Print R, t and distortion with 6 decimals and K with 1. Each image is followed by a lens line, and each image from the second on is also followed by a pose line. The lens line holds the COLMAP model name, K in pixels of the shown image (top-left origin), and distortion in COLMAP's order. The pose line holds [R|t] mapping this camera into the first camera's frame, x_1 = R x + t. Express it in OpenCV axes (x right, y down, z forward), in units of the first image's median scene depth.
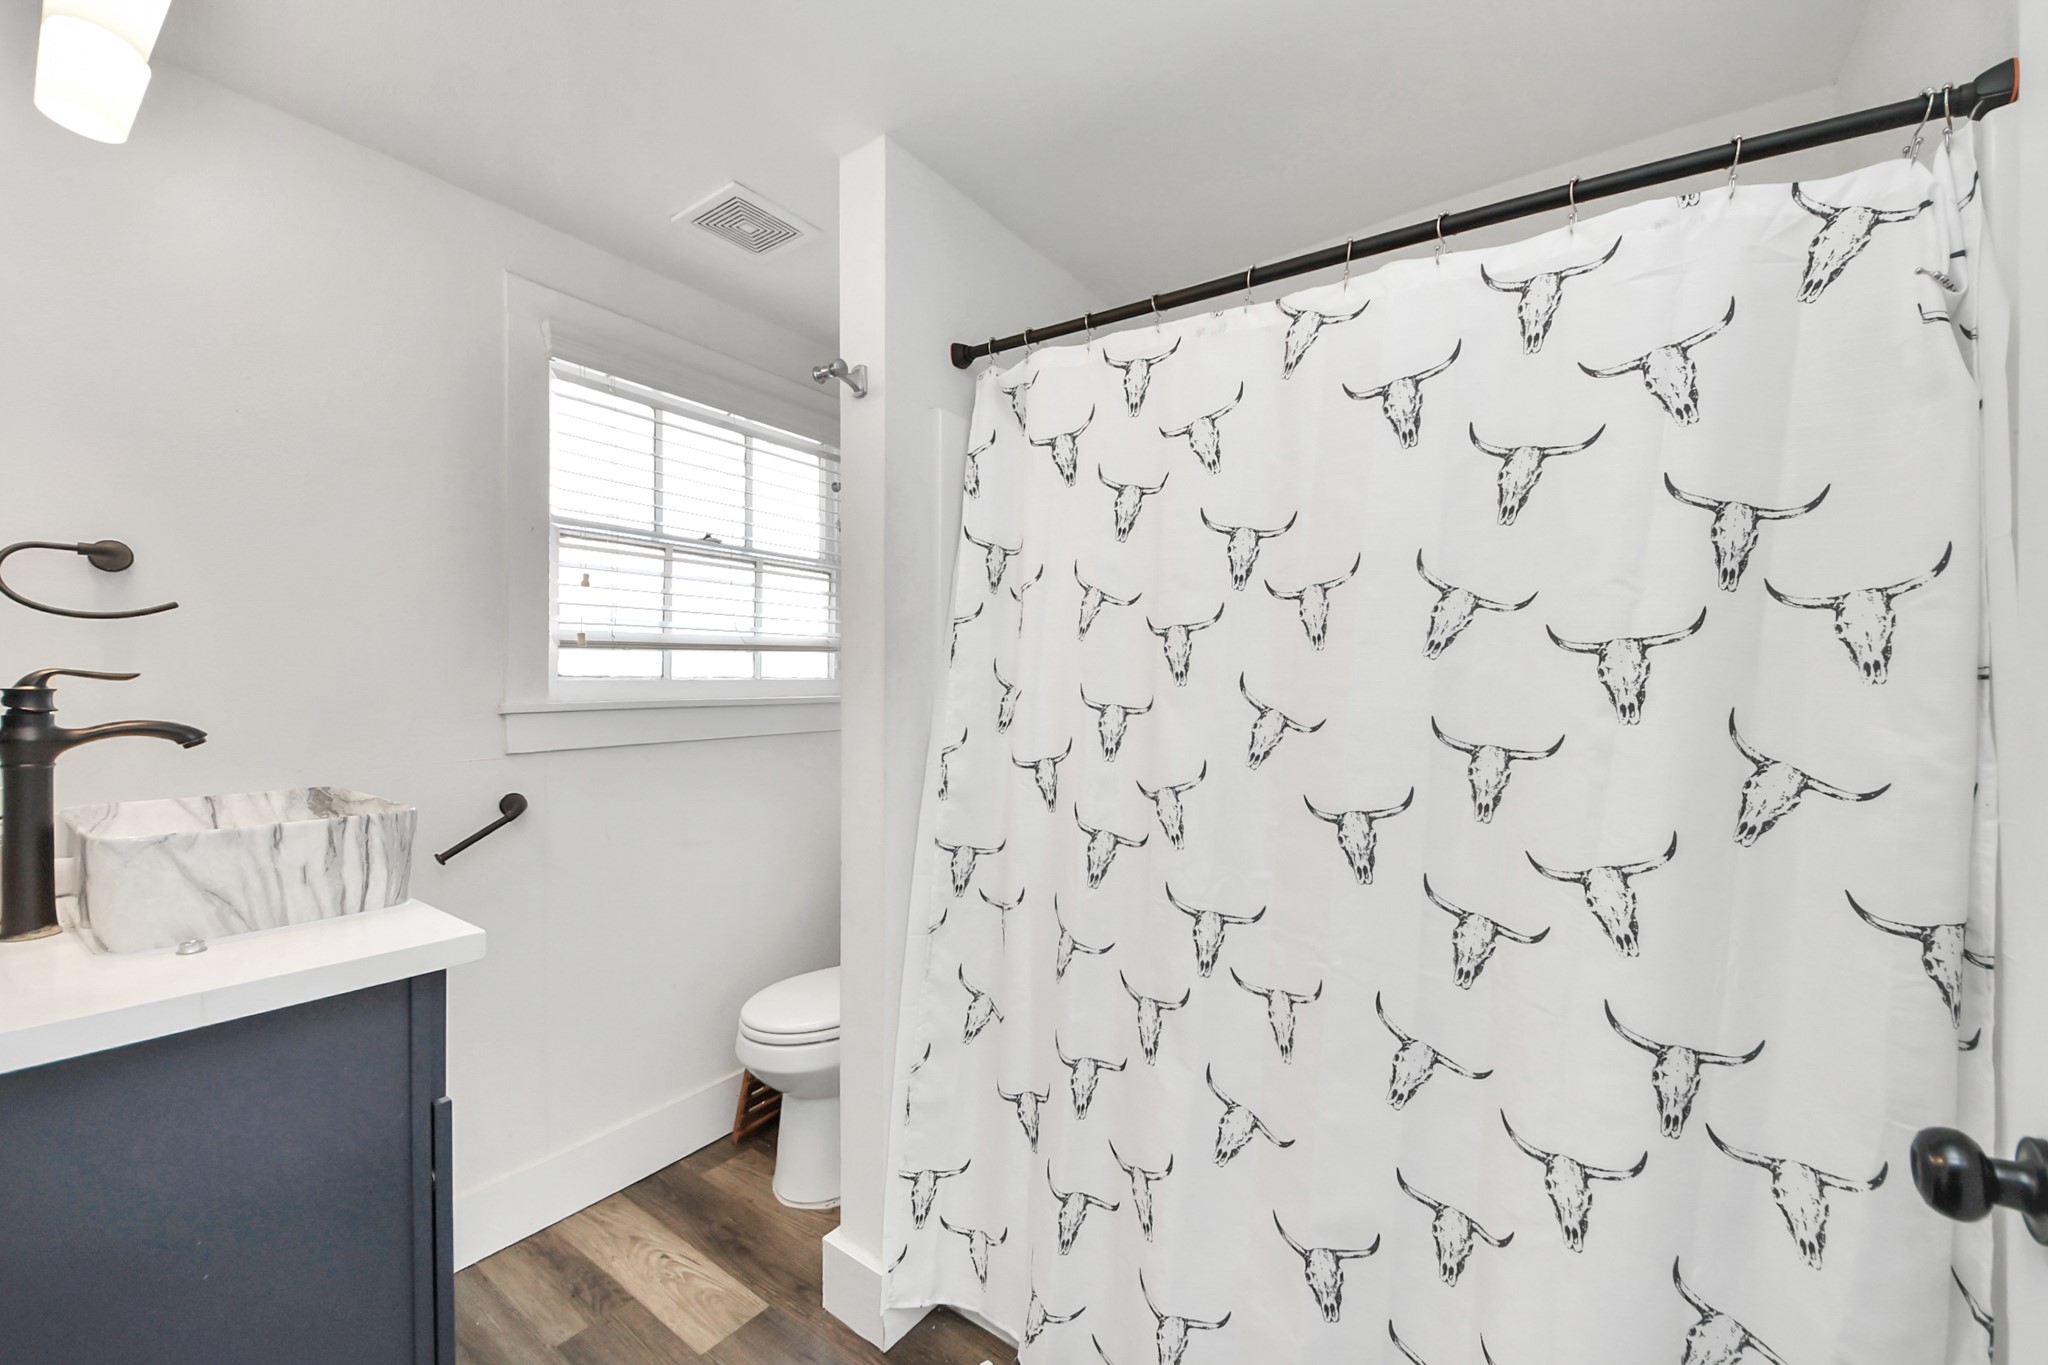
lens RADIAL K [[729.8, 0, 1021.5], [0, 729.8, 683.4], [0, 0, 1]] dist [0.006021, -0.008142]
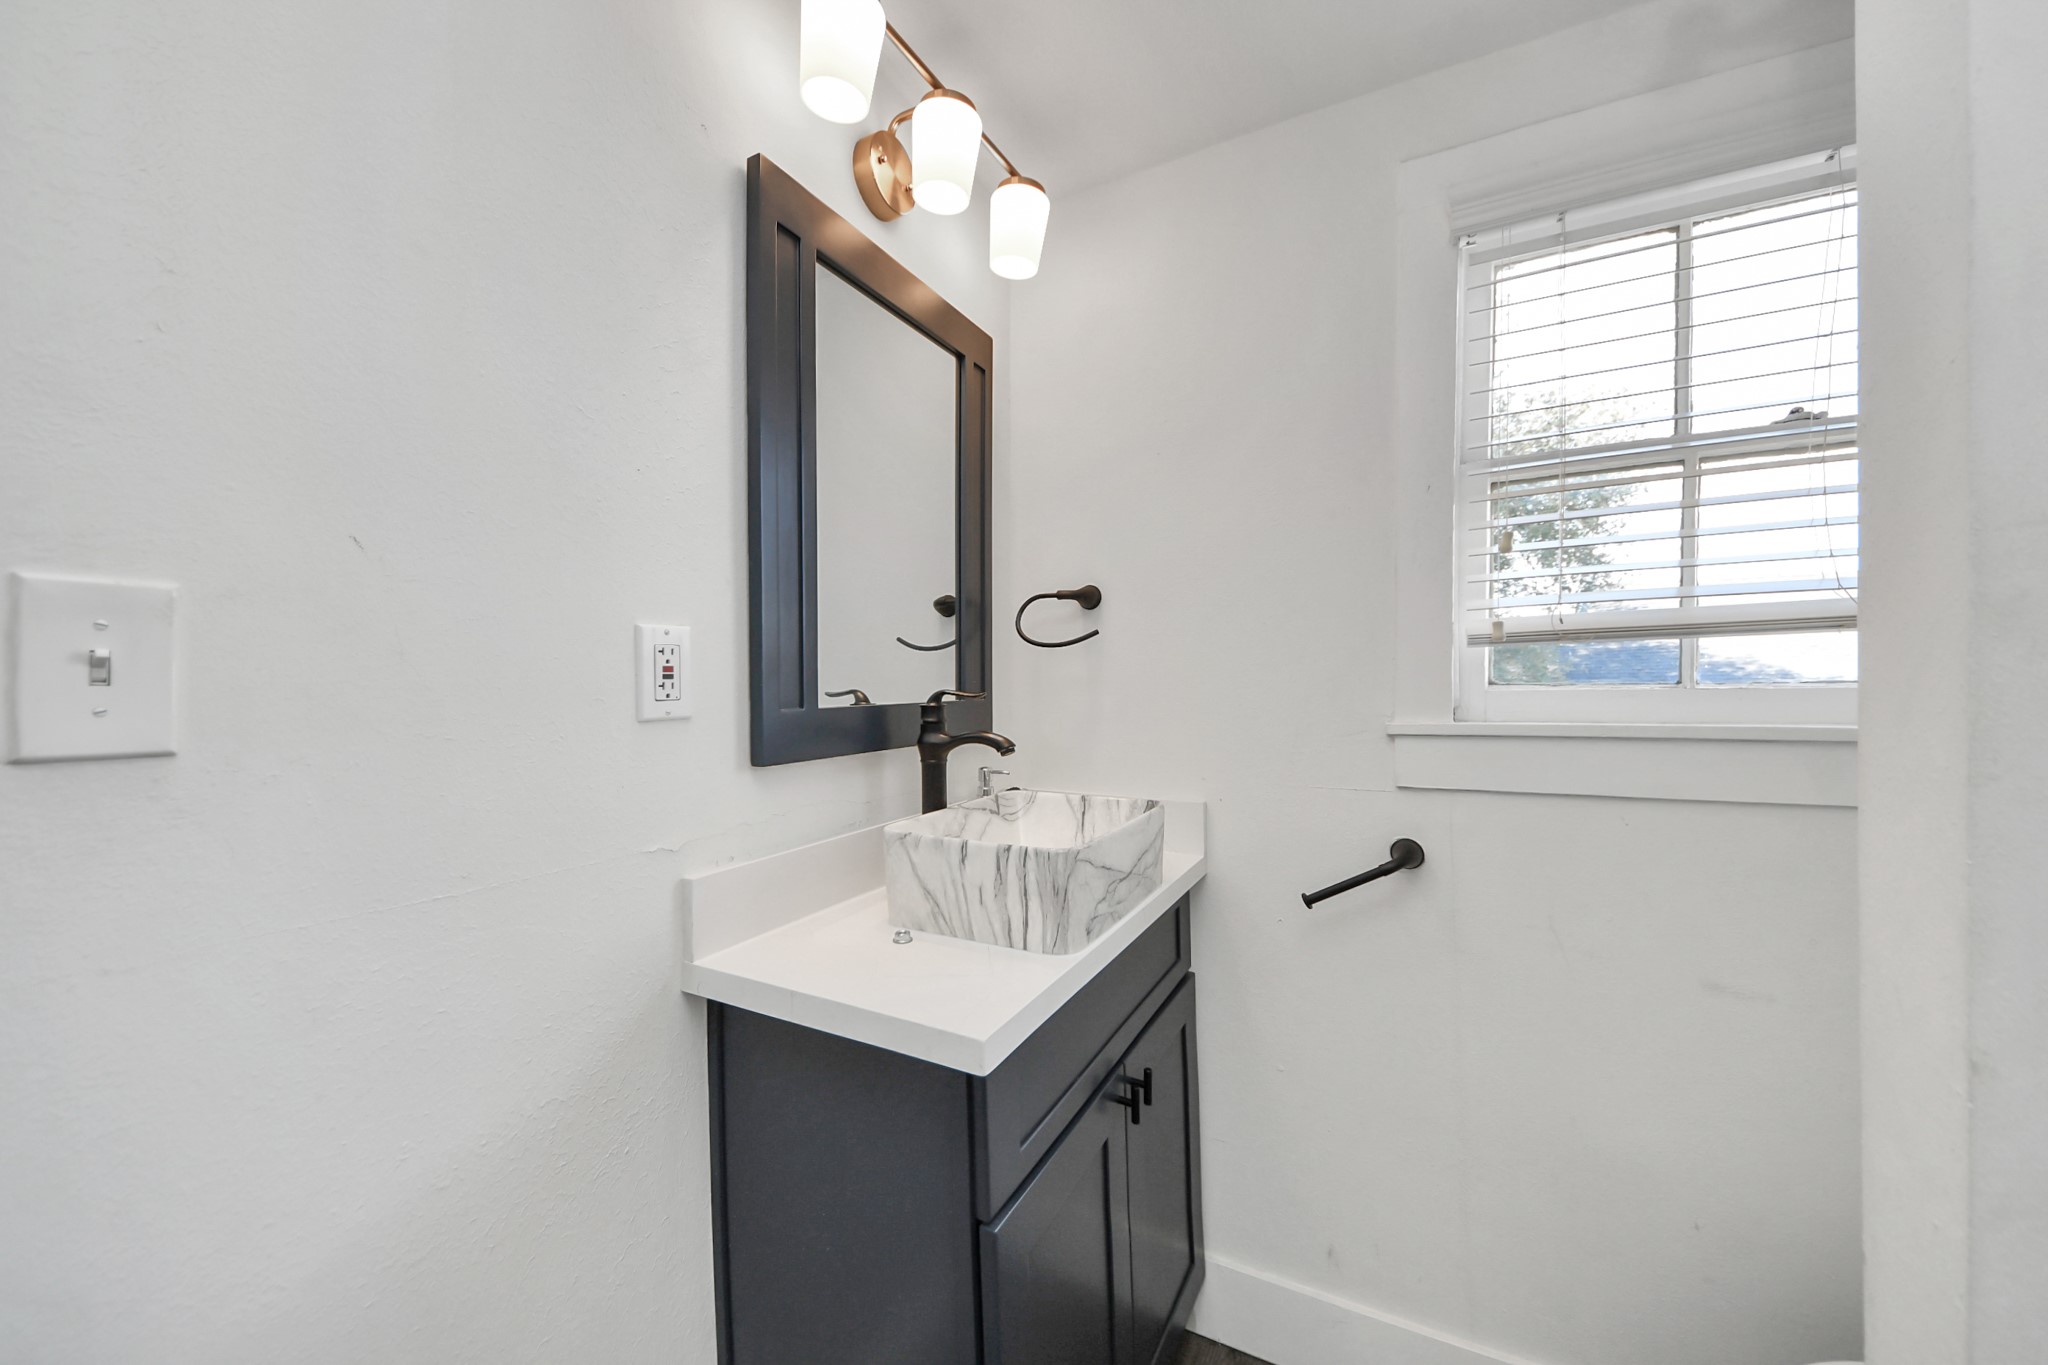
lens RADIAL K [[729.8, 0, 1026.2], [0, 729.8, 688.7], [0, 0, 1]] dist [0.006021, -0.008142]
pose [[0.141219, -0.000358, -0.989978, 0.013107], [0.009760, 0.999952, 0.001030, -0.019879], [0.989930, -0.009808, 0.141216, 0.873235]]
